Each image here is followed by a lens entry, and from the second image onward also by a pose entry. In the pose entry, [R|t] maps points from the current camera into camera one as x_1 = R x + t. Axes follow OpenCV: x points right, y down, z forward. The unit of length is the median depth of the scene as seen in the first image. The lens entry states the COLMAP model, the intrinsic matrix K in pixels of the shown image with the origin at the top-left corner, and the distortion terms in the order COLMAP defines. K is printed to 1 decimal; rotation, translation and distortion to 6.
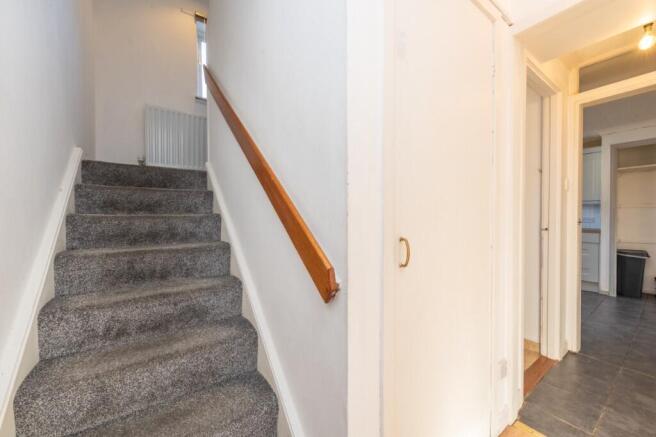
lens RADIAL K [[256.3, 0, 332.4], [0, 256.3, 216.1], [0, 0, 1]] dist [0.008023, -0.003634]
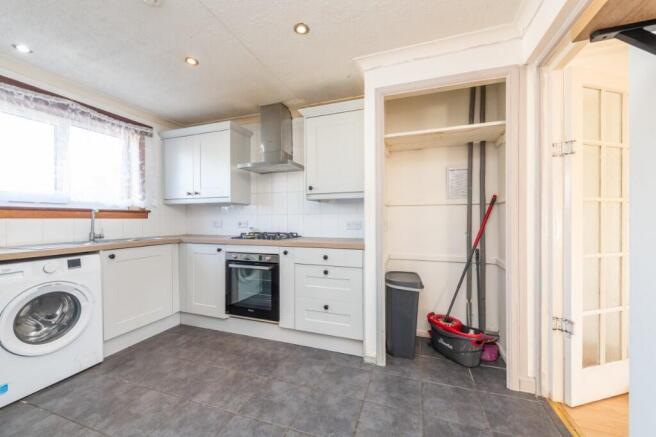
lens RADIAL K [[256.3, 0, 328.2], [0, 256.3, 220.1], [0, 0, 1]] dist [0.008023, -0.003634]
pose [[0.829354, -0.007496, 0.558672, 0.681897], [0.011552, 0.999926, -0.003733, 0.000699], [-0.558603, 0.009549, 0.829380, 0.596786]]
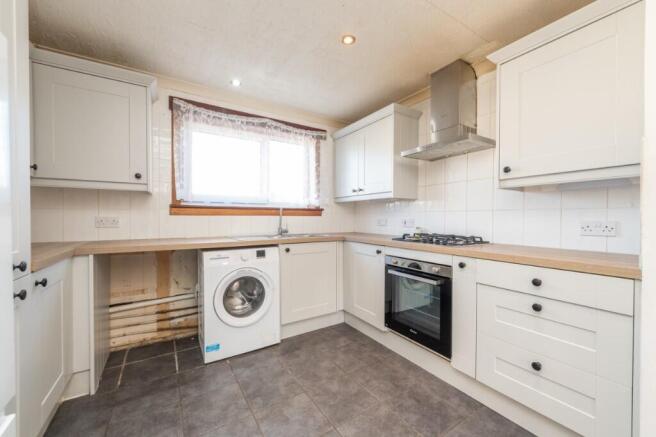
lens RADIAL K [[256.3, 0, 327.6], [0, 256.3, 220.5], [0, 0, 1]] dist [0.008023, -0.003634]
pose [[0.997479, 0.002238, -0.070925, 0.747085], [-0.002184, 0.999997, 0.000837, 0.000463], [0.070927, -0.000680, 0.997481, 0.722227]]
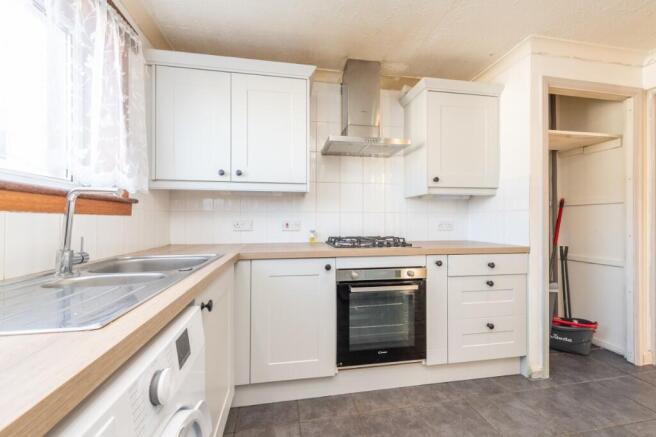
lens RADIAL K [[256.3, 0, 328.5], [0, 256.3, 219.3], [0, 0, 1]] dist [0.008023, -0.003634]
pose [[0.443452, -0.002381, 0.896295, 0.434046], [0.009450, 0.999953, -0.002020, -0.004435], [-0.896248, 0.009366, 0.443453, 1.154439]]
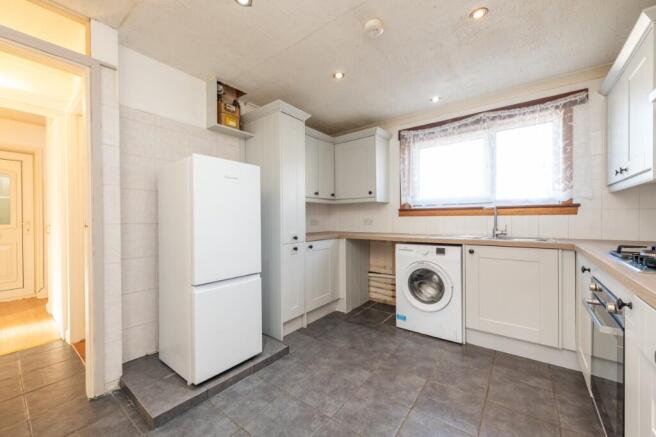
lens RADIAL K [[256.3, 0, 326.6], [0, 256.3, 220.1], [0, 0, 1]] dist [0.008023, -0.003634]
pose [[0.271694, 0.002215, -0.962381, 1.102812], [-0.001012, 0.999997, 0.002016, -0.001035], [0.962383, 0.000426, 0.271695, 0.856131]]
